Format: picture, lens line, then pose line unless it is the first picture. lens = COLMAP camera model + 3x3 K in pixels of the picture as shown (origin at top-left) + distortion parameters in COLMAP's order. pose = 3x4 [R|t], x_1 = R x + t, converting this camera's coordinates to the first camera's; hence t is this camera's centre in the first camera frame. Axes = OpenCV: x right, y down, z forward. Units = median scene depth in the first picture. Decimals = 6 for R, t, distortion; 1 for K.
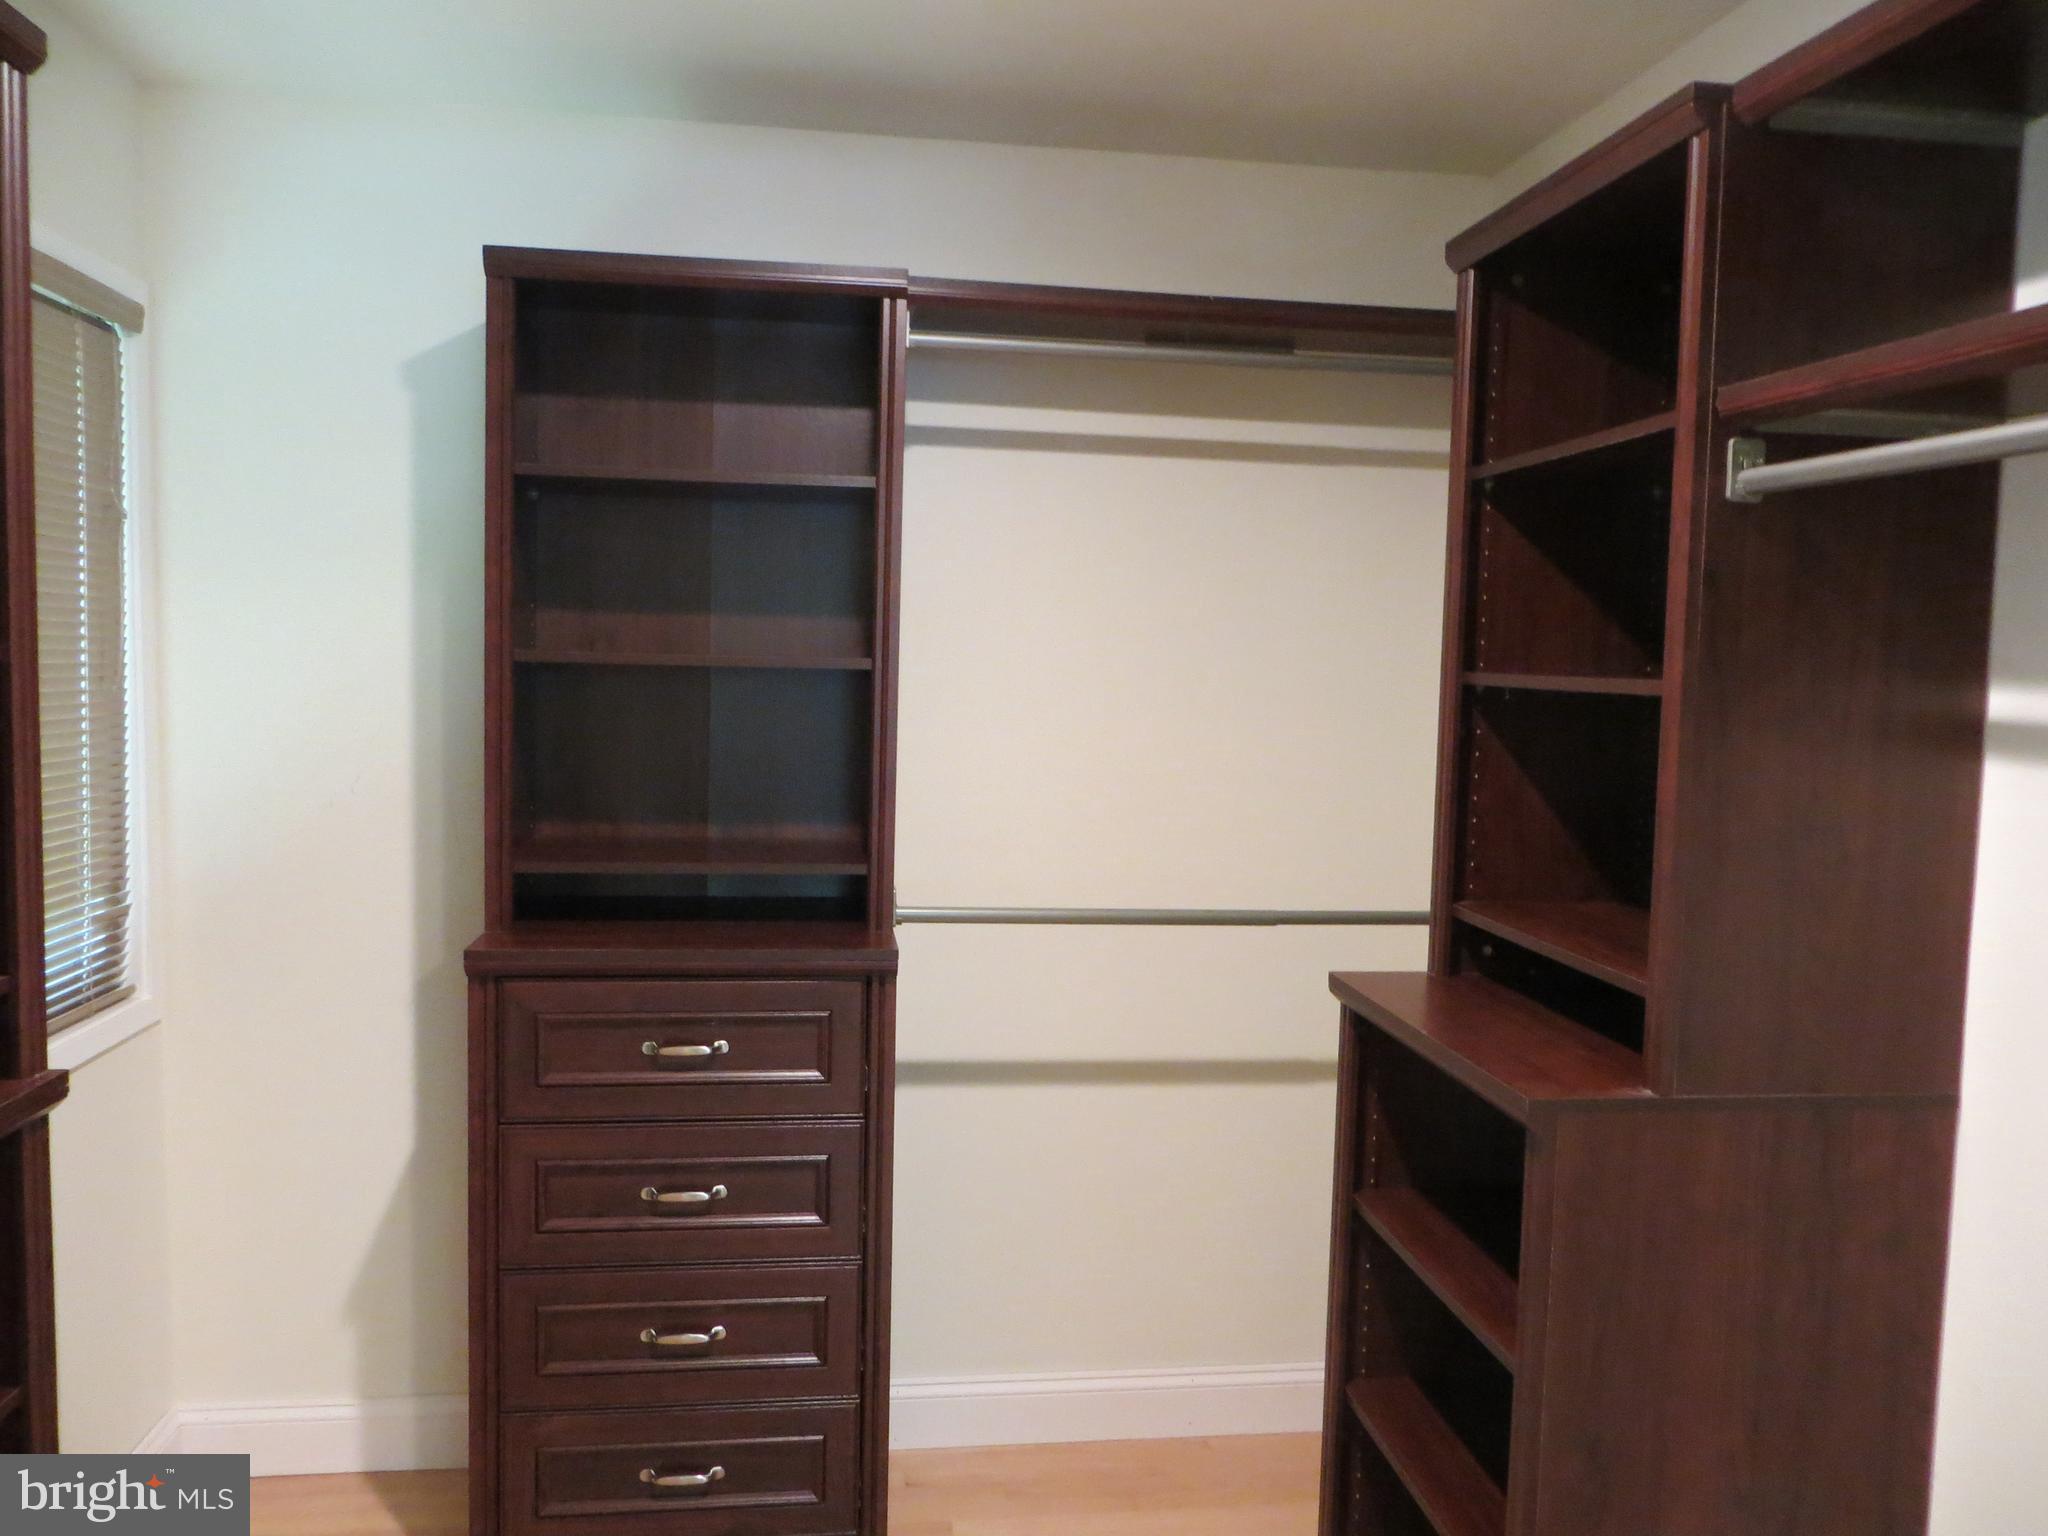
lens RADIAL K [[1560.5, 0, 1024.0], [0, 1560.5, 768.0], [0, 0, 1]] dist [-0.011088, 0.000868]
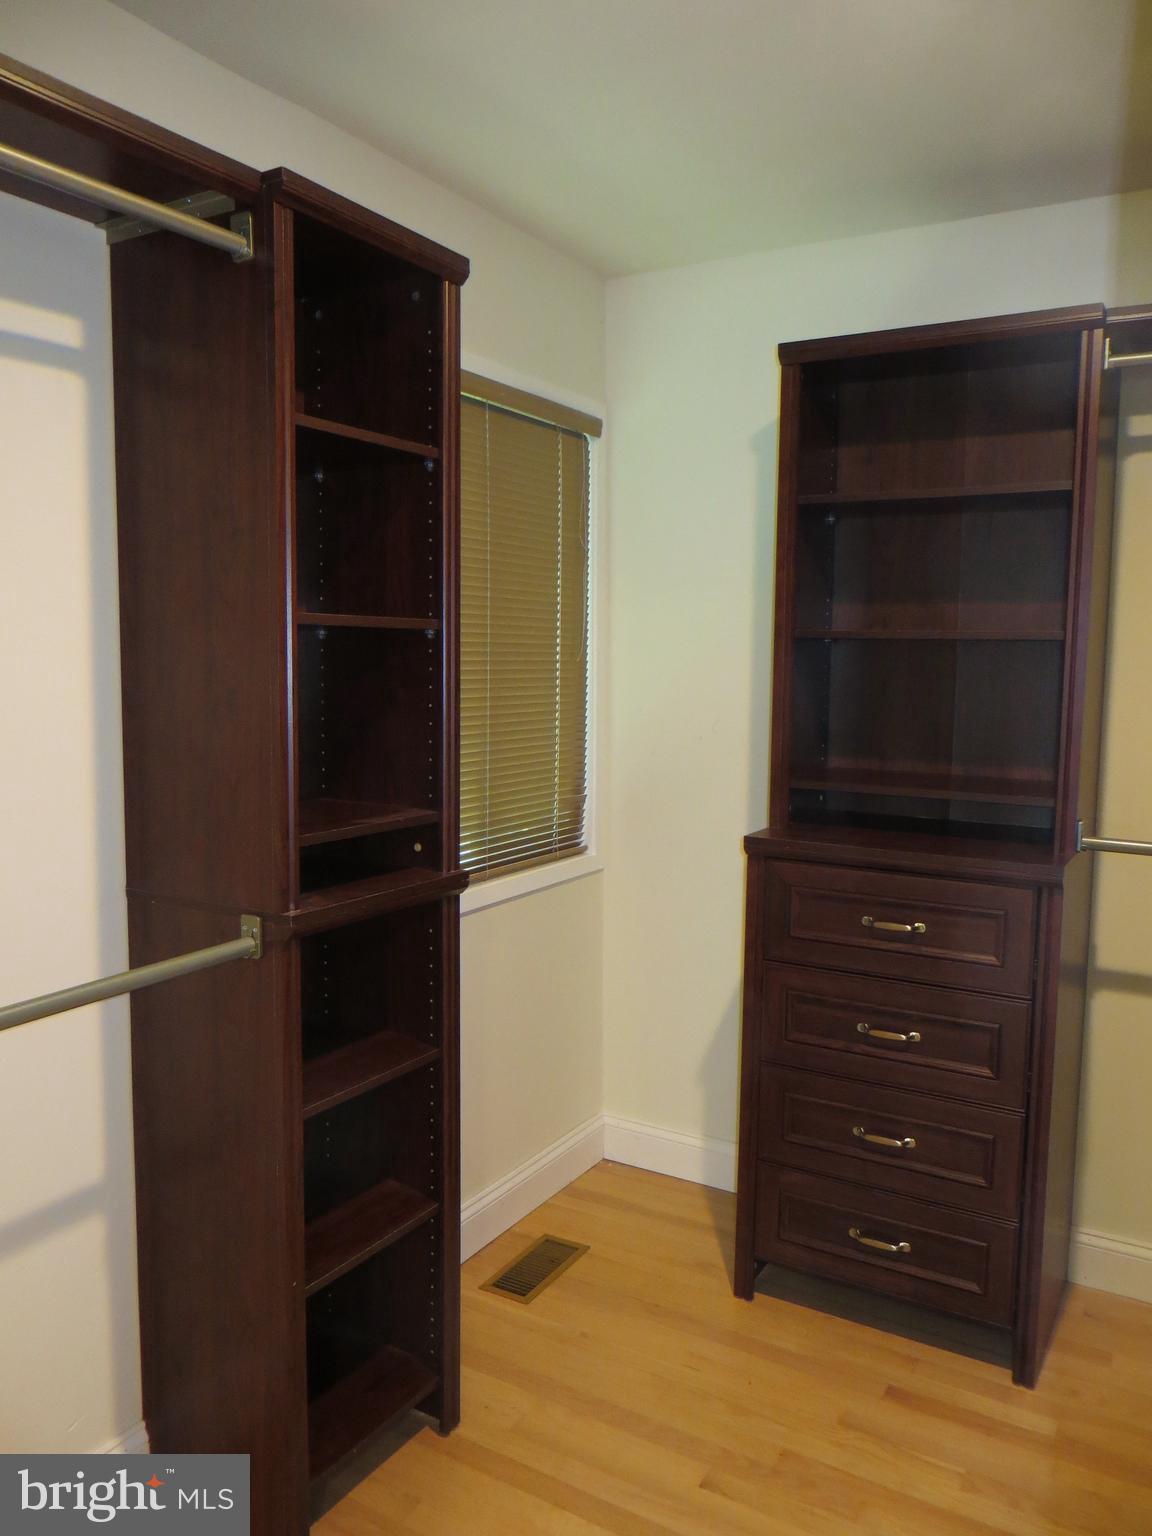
lens RADIAL K [[1170.4, 0, 576.0], [0, 1170.4, 768.0], [0, 0, 1]] dist [-0.011088, 0.000868]
pose [[0.780625, 0.048538, -0.623112, 0.183729], [-0.038704, 0.998821, 0.029316, 0.026475], [0.623800, 0.001232, 0.781583, 0.047175]]
